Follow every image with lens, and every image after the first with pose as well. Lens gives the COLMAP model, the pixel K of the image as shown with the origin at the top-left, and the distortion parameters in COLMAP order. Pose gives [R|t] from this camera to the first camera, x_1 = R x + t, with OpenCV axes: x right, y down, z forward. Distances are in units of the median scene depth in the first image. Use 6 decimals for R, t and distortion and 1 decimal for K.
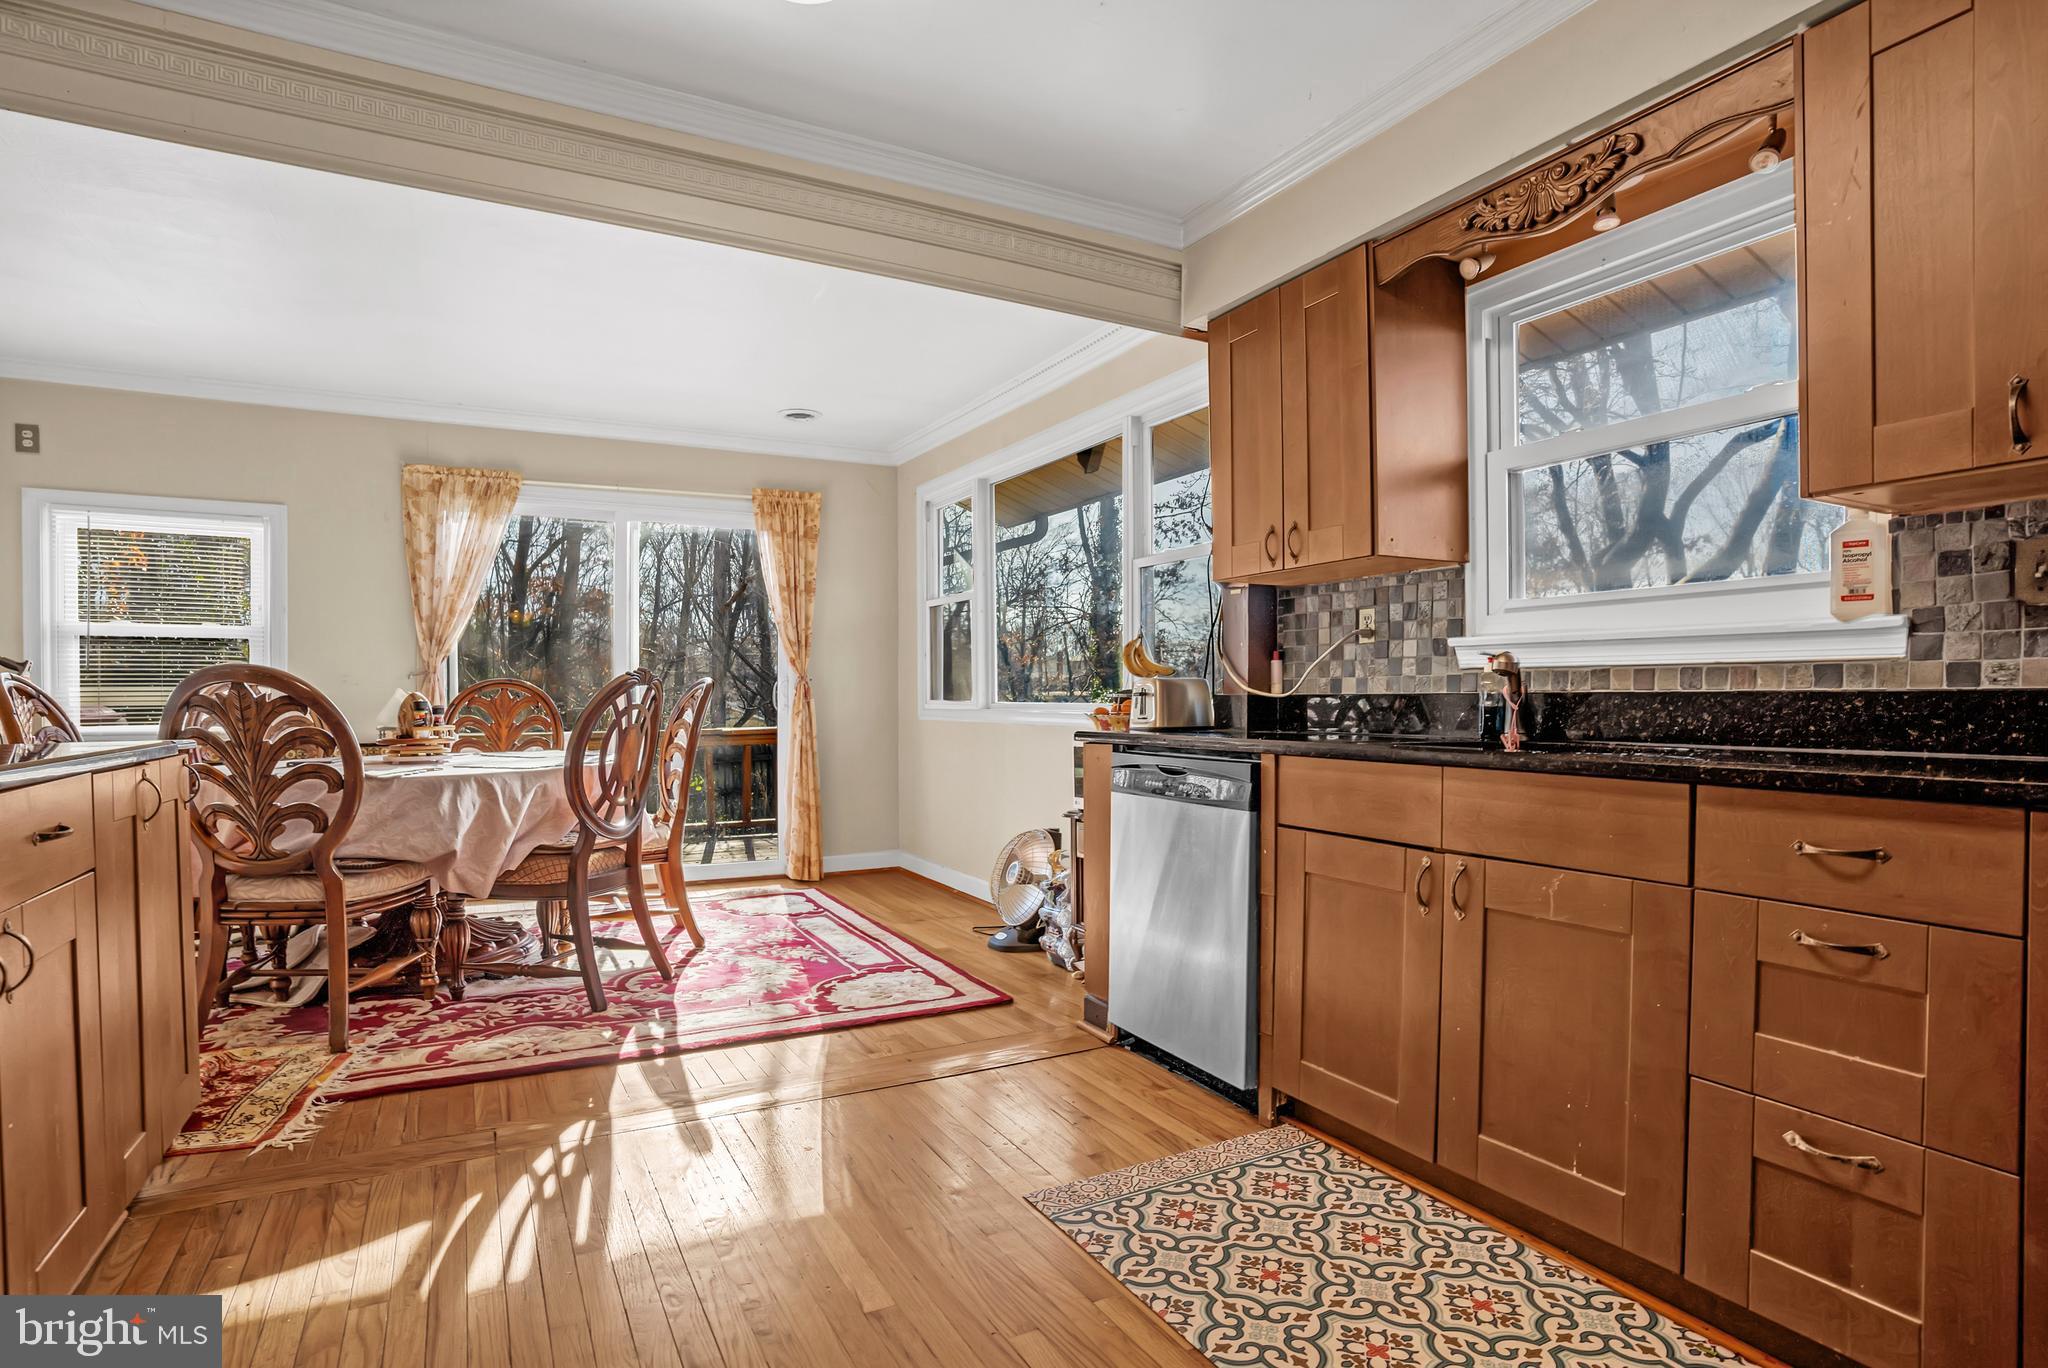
lens RADIAL K [[1033.0, 0, 1048.7], [0, 1033.0, 717.0], [0, 0, 1]] dist [-0.067520, 0.023715]
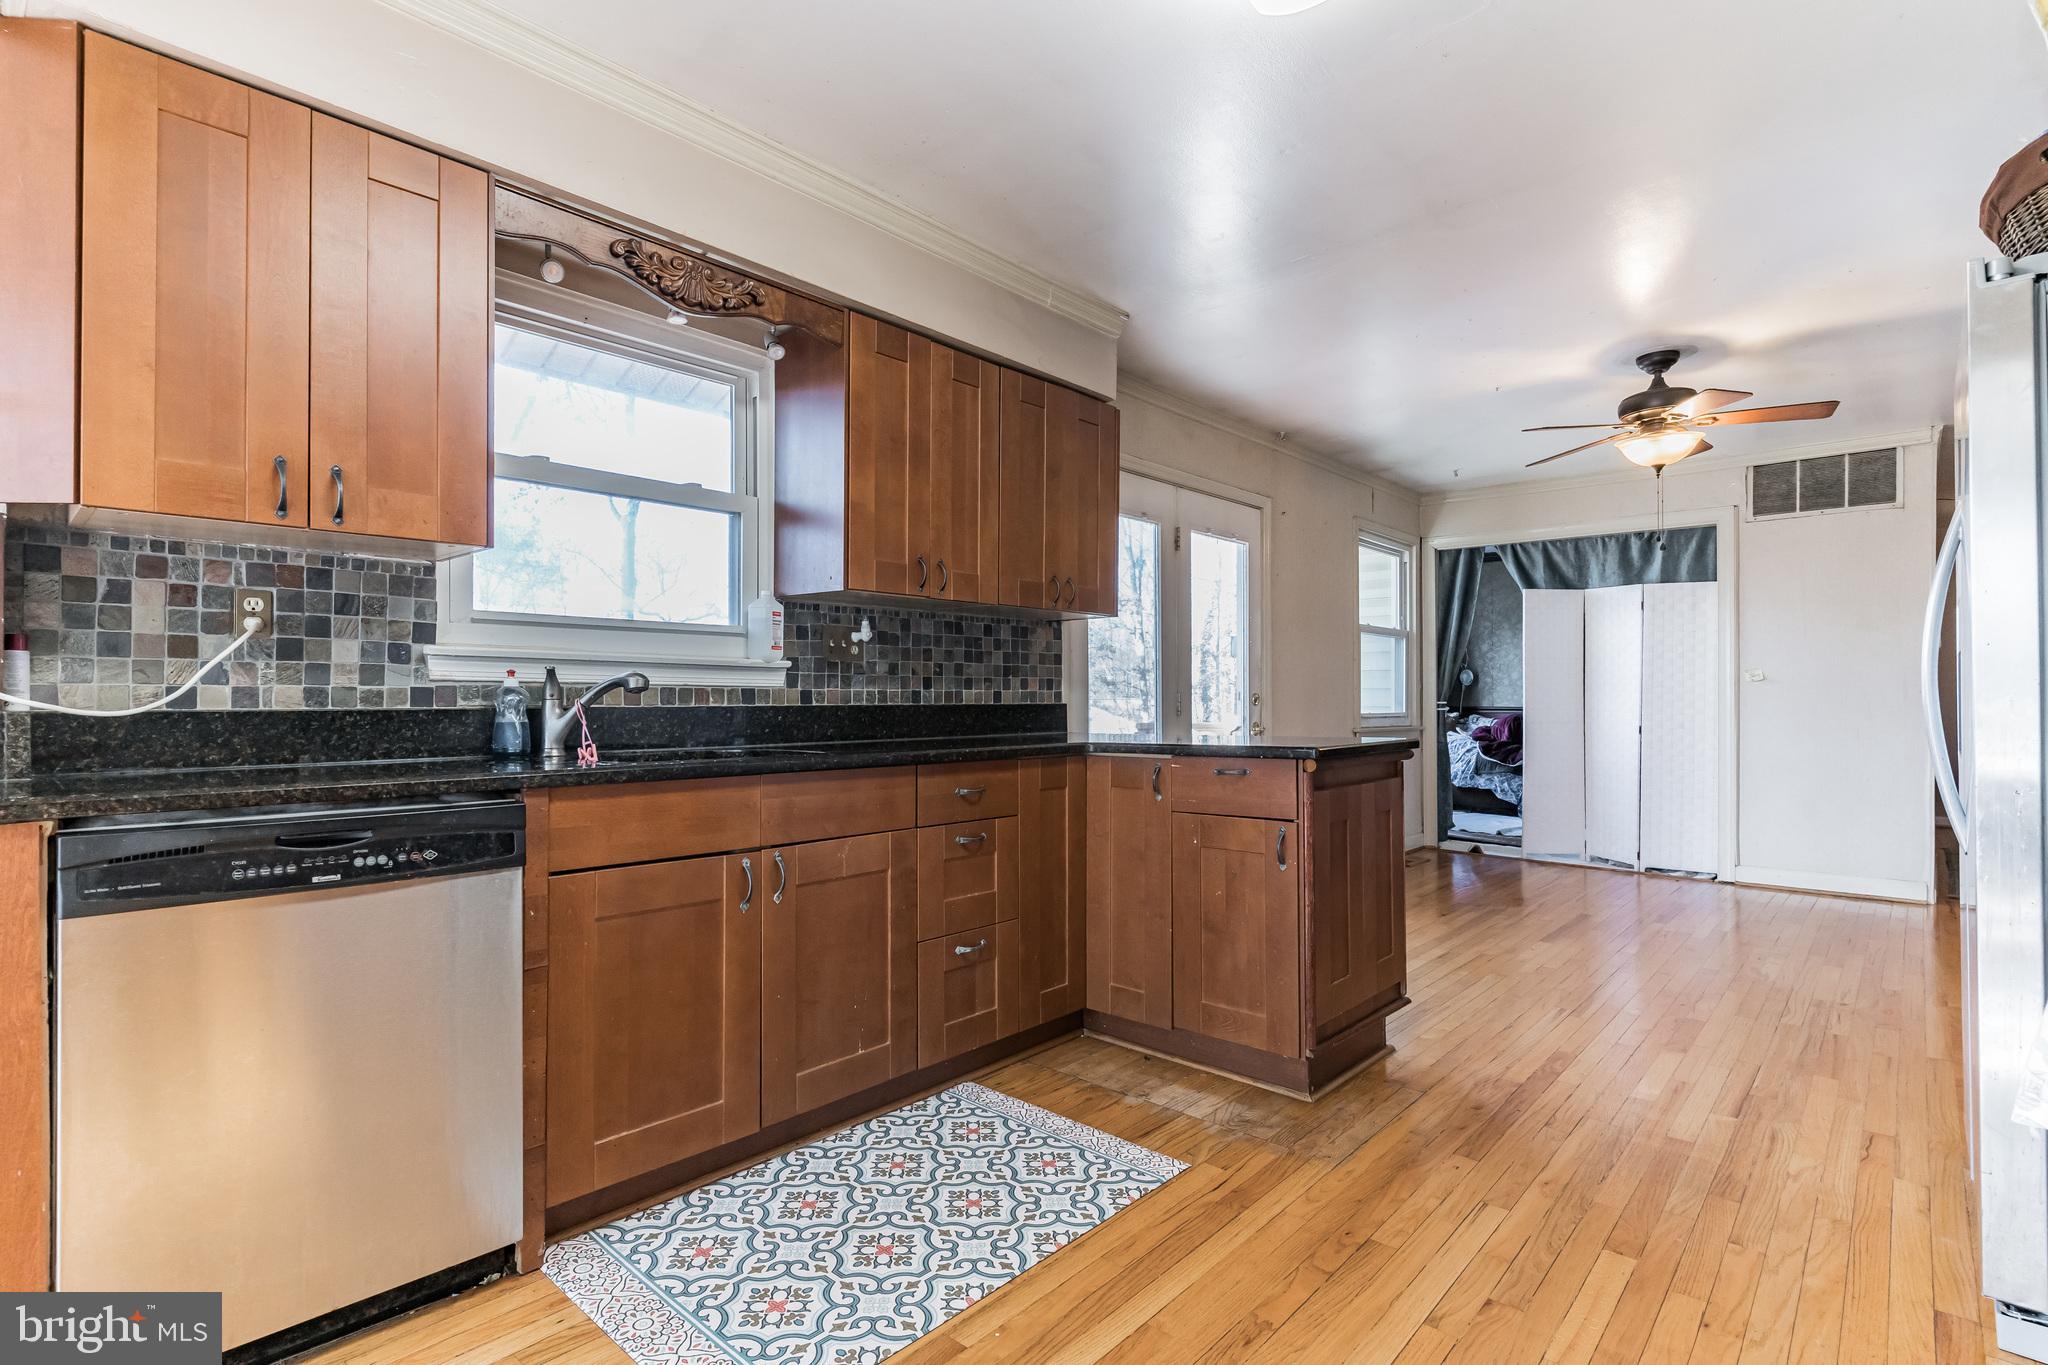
lens RADIAL K [[981.3, 0, 990.1], [0, 981.3, 697.1], [0, 0, 1]] dist [0.004337, 0.000098]
pose [[-0.305423, 0.005621, 0.952200, -0.459564], [0.014807, 0.999890, -0.001153, -0.020993], [-0.952102, 0.013747, -0.305473, 0.675039]]
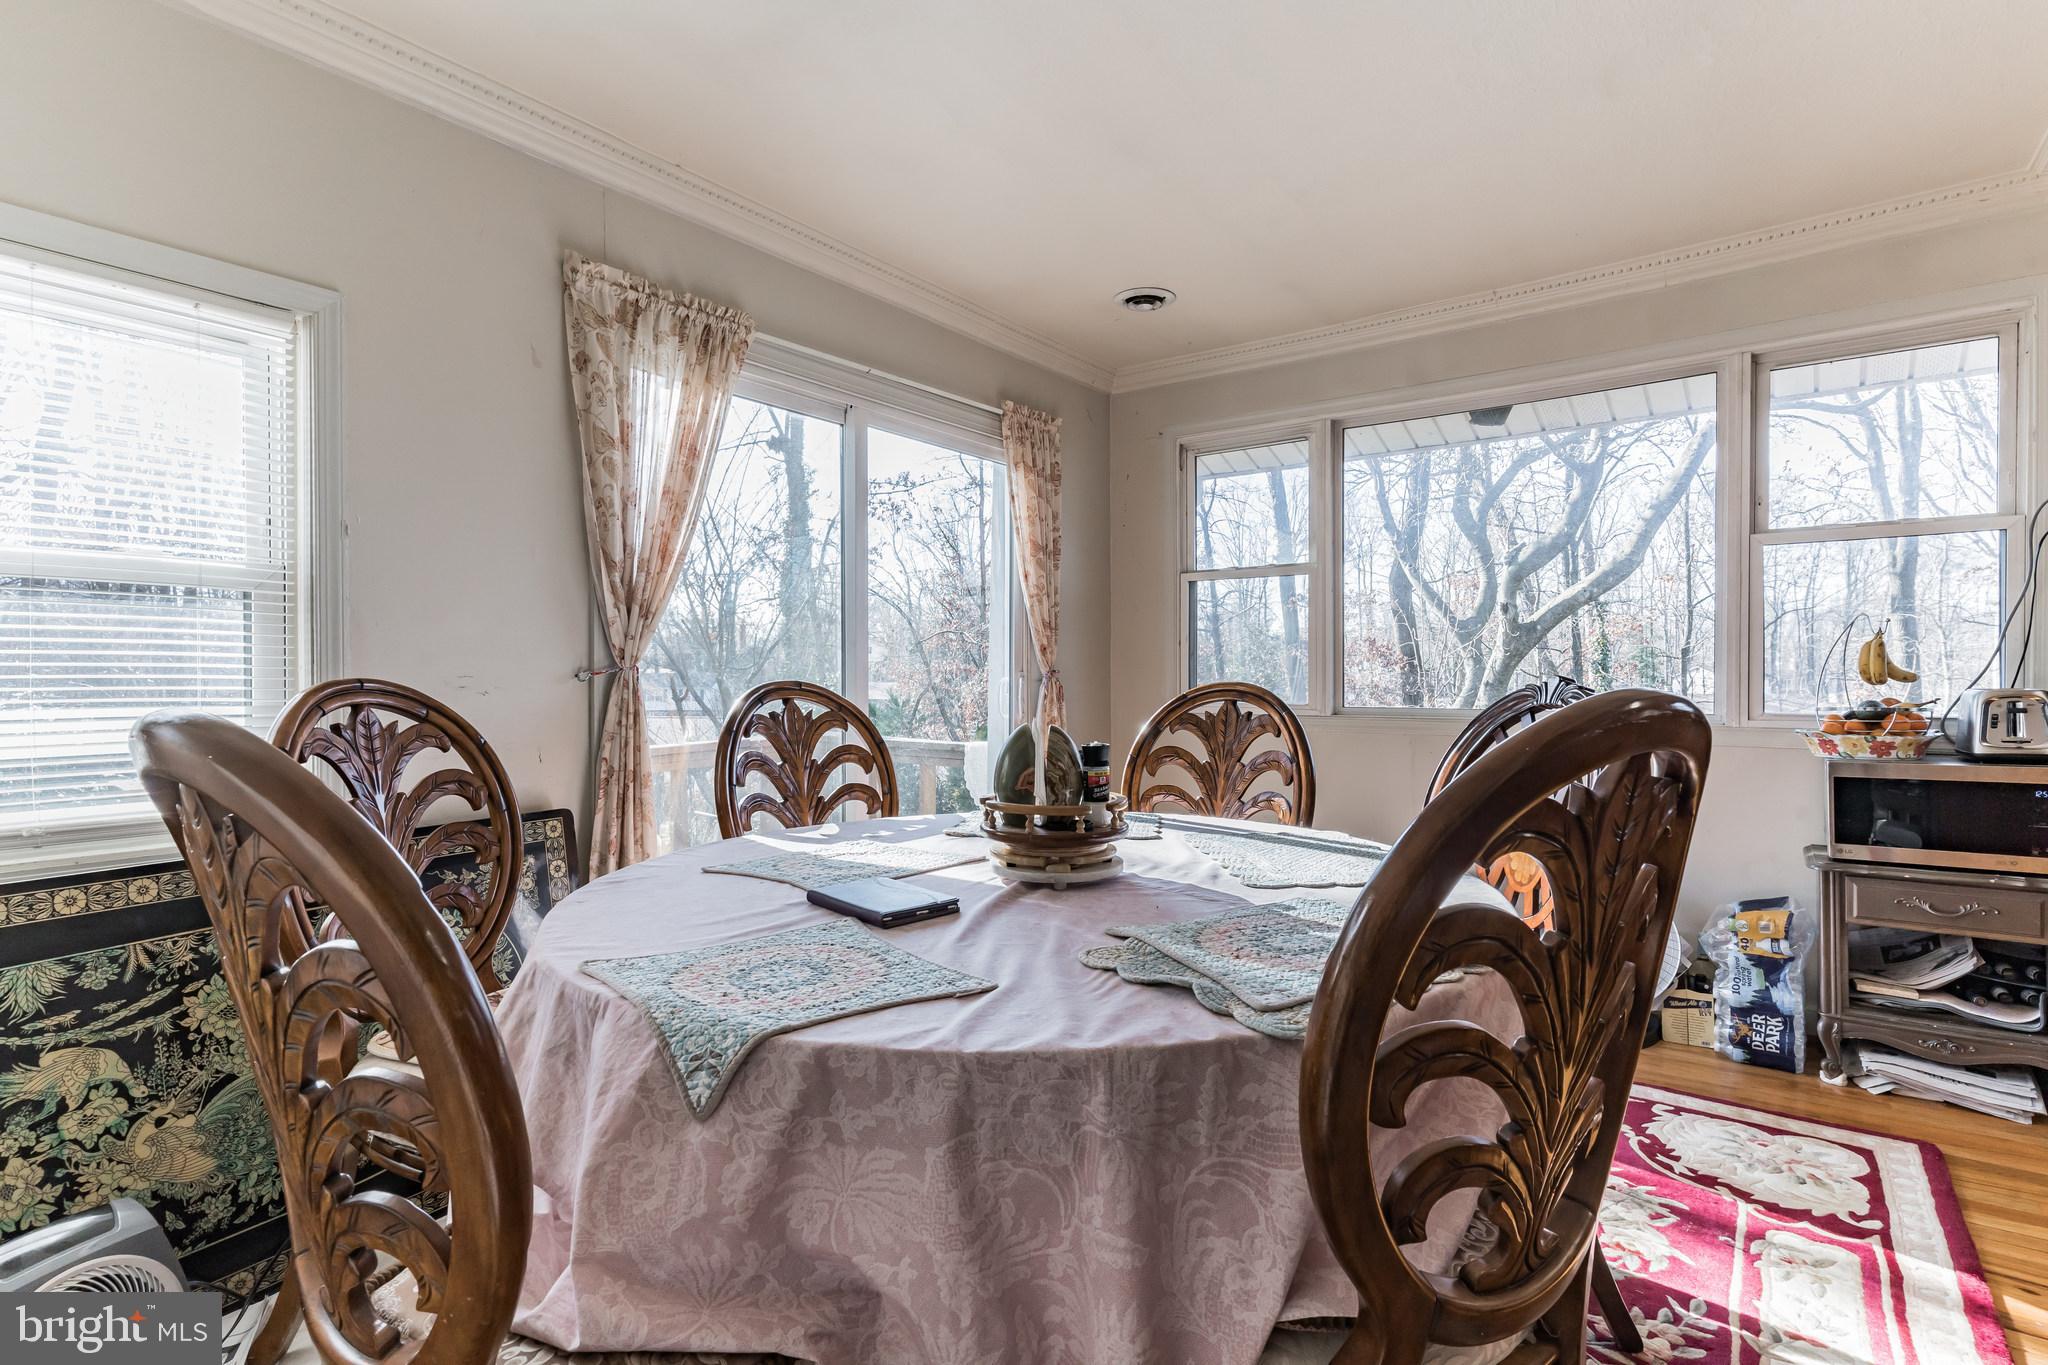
lens RADIAL K [[981.3, 0, 1023.3], [0, 981.3, 683.4], [0, 0, 1]] dist [0.004337, 0.000098]
pose [[0.915018, -0.004468, 0.403389, -0.944935], [0.007539, 0.999953, -0.006024, -0.047365], [-0.403343, 0.008553, 0.915009, 0.677037]]
